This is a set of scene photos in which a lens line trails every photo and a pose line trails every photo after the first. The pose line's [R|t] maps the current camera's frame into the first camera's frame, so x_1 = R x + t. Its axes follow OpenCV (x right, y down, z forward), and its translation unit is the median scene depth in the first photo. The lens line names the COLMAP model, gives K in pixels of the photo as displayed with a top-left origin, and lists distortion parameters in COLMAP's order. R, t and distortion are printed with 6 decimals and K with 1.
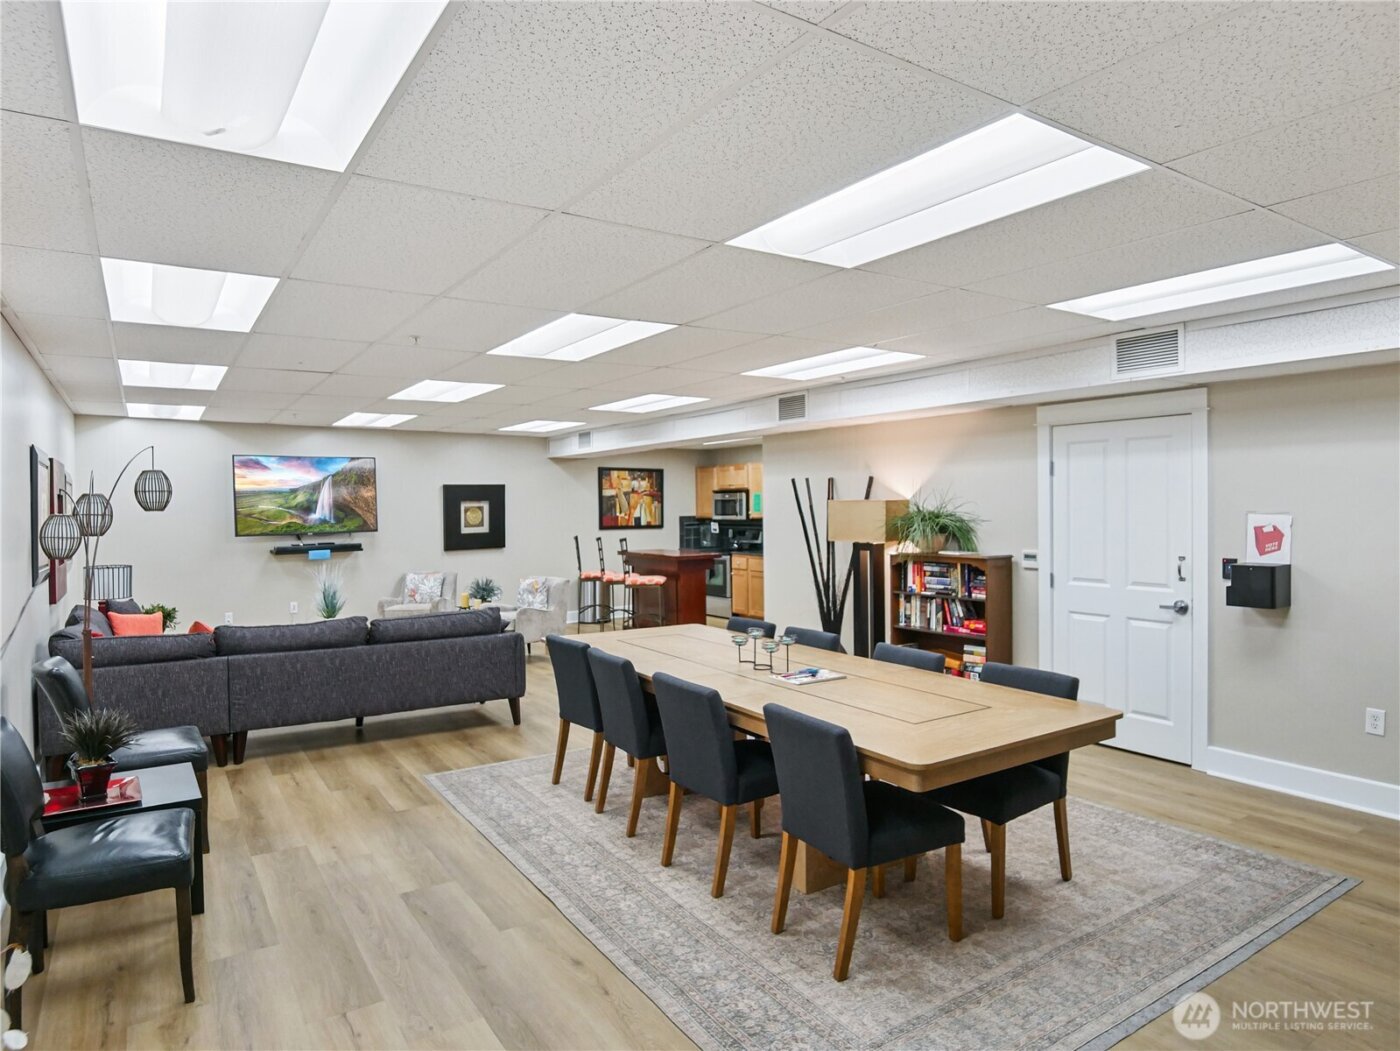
lens RADIAL K [[867.7, 0, 700.4], [0, 867.7, 523.3], [0, 0, 1]] dist [-0.021655, 0.001549]
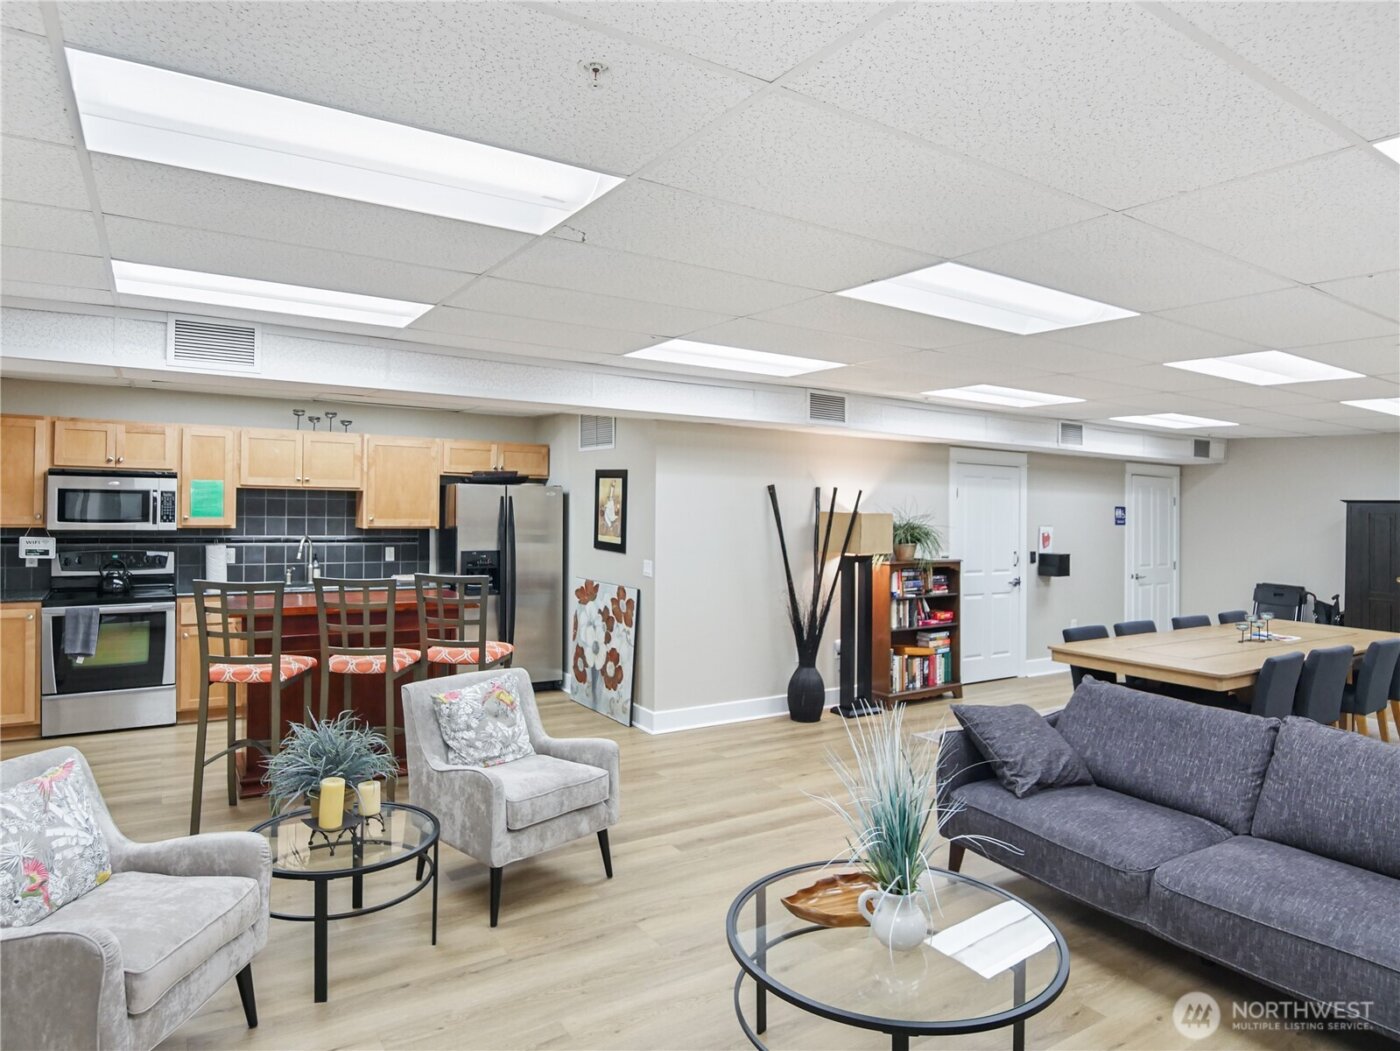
lens RADIAL K [[821.1, 0, 699.6], [0, 821.1, 518.1], [0, 0, 1]] dist [-0.003872, -0.000281]
pose [[0.034862, 0.004508, 0.999382, -0.893156], [0.005966, 0.999971, -0.004719, -0.019483], [-0.999374, 0.006127, 0.034834, 1.325878]]
